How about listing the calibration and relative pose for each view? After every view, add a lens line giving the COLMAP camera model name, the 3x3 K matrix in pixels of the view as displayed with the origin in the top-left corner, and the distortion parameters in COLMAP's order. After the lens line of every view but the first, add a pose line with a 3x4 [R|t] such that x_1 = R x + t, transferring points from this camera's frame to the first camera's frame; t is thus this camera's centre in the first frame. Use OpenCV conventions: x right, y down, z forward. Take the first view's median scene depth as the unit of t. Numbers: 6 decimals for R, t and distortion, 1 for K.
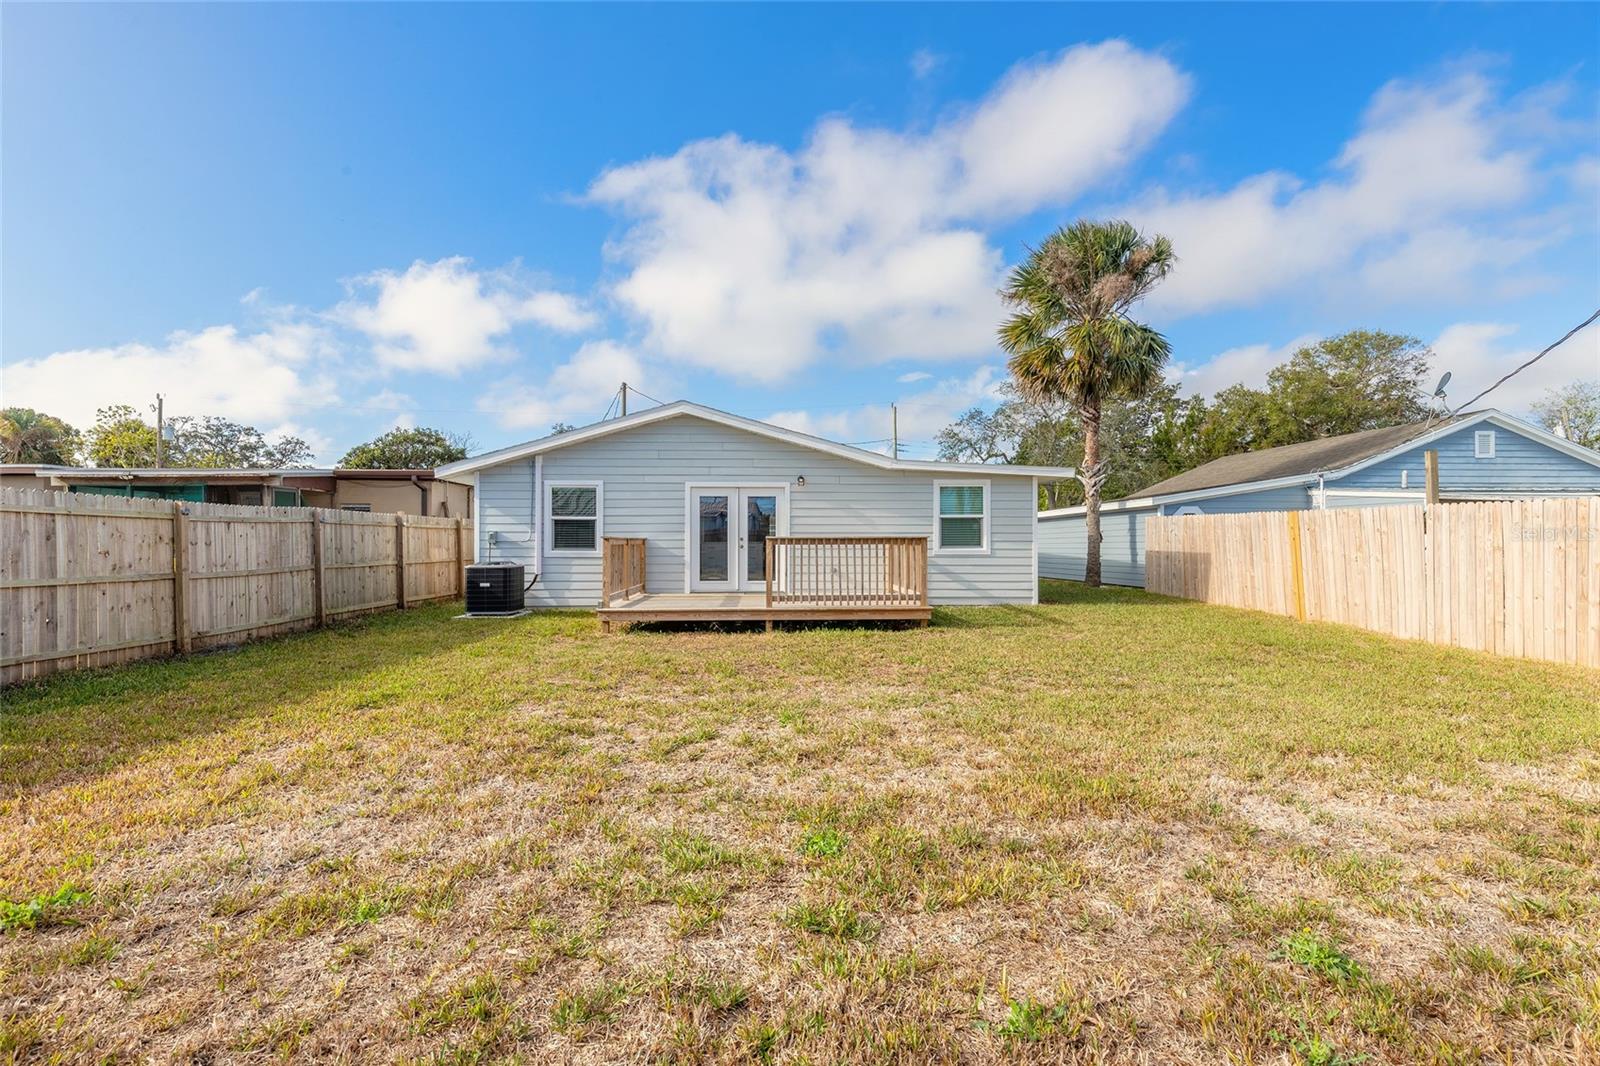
lens RADIAL K [[723.1, 0, 802.0], [0, 723.1, 542.1], [0, 0, 1]] dist [0.001564, 0.000584]
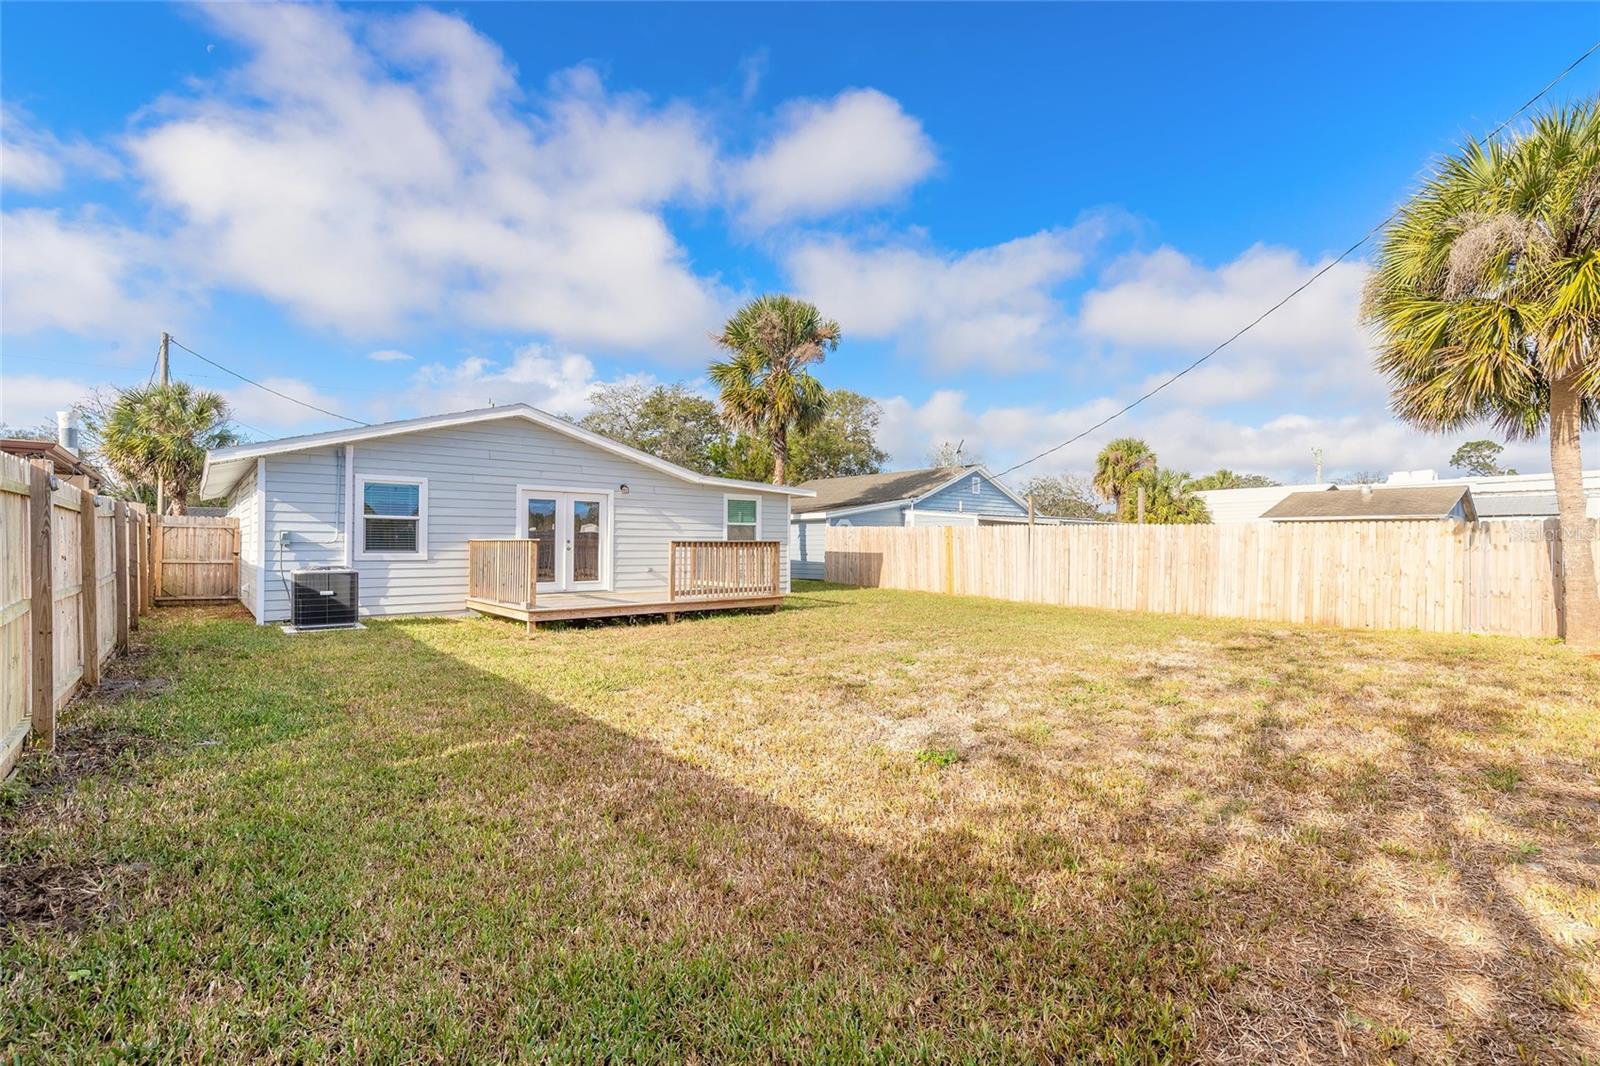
lens RADIAL K [[723.1, 0, 799.7], [0, 723.1, 534.9], [0, 0, 1]] dist [0.001564, 0.000584]
pose [[0.782872, 0.011478, 0.622077, -0.479585], [-0.003803, 0.999899, -0.013663, -0.000601], [-0.622172, 0.008331, 0.782837, -0.030721]]
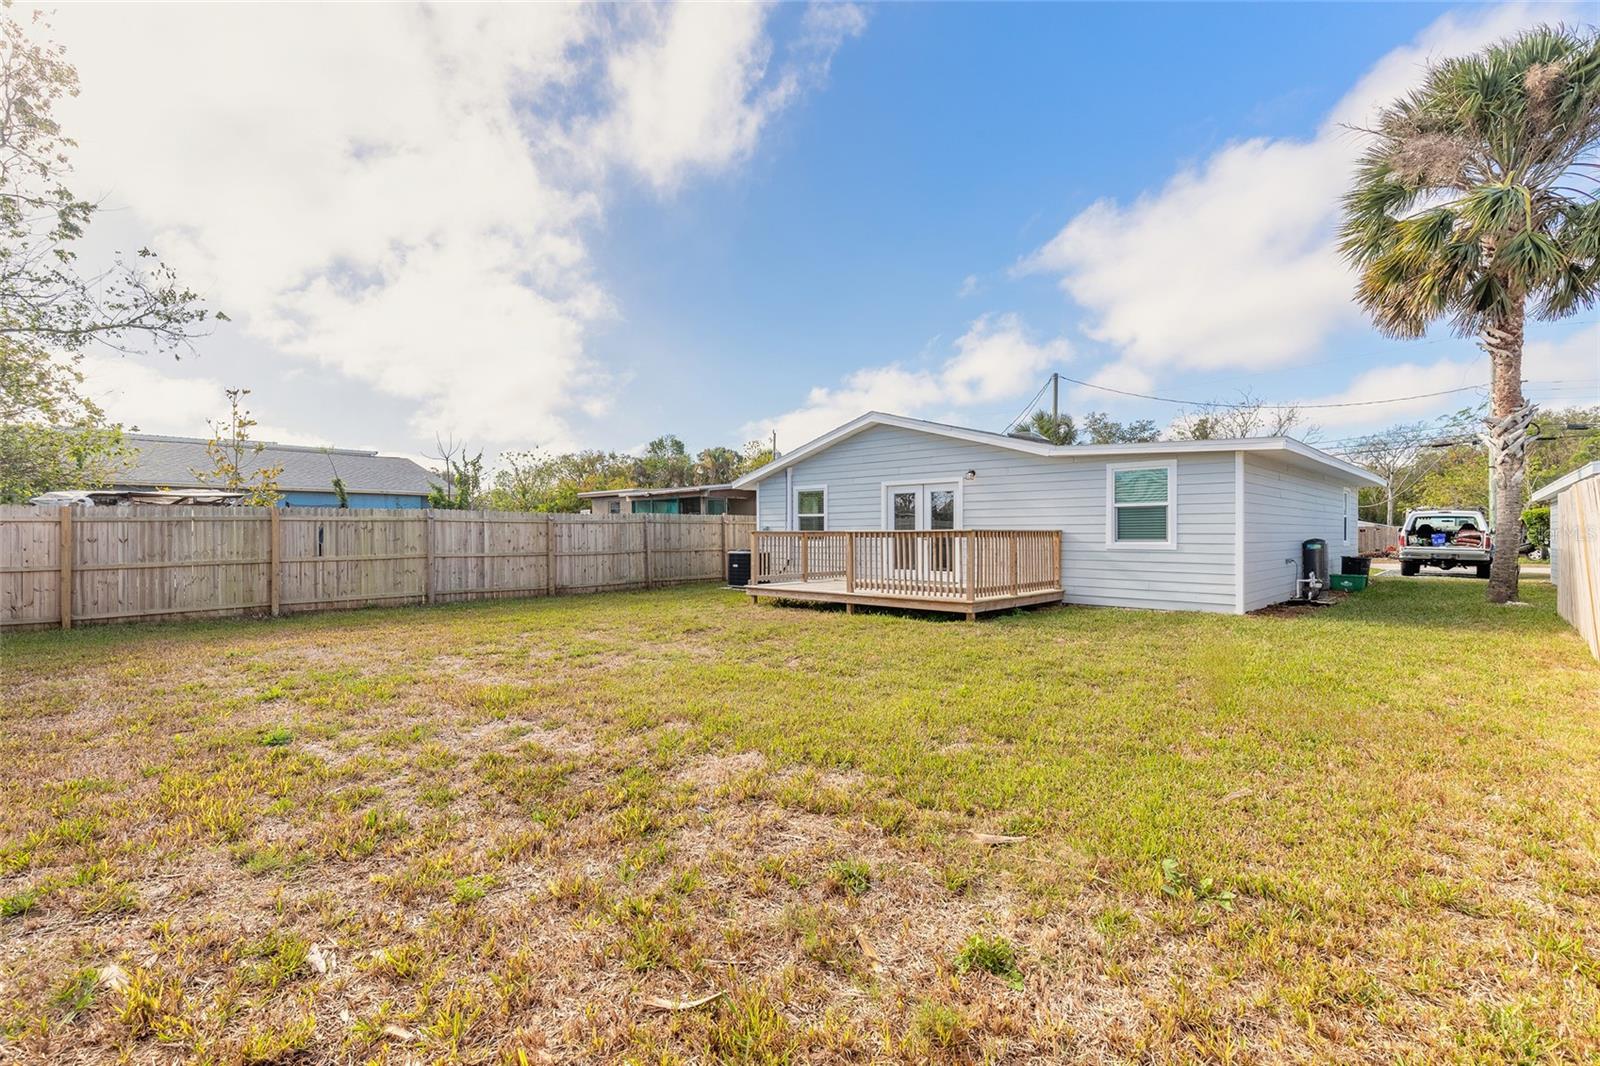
lens RADIAL K [[723.1, 0, 783.0], [0, 723.1, 538.4], [0, 0, 1]] dist [0.001564, 0.000584]
pose [[0.691061, 0.004260, -0.722784, 0.556743], [0.001912, 0.999968, 0.007723, -0.003192], [0.722794, -0.006719, 0.691031, 0.100865]]
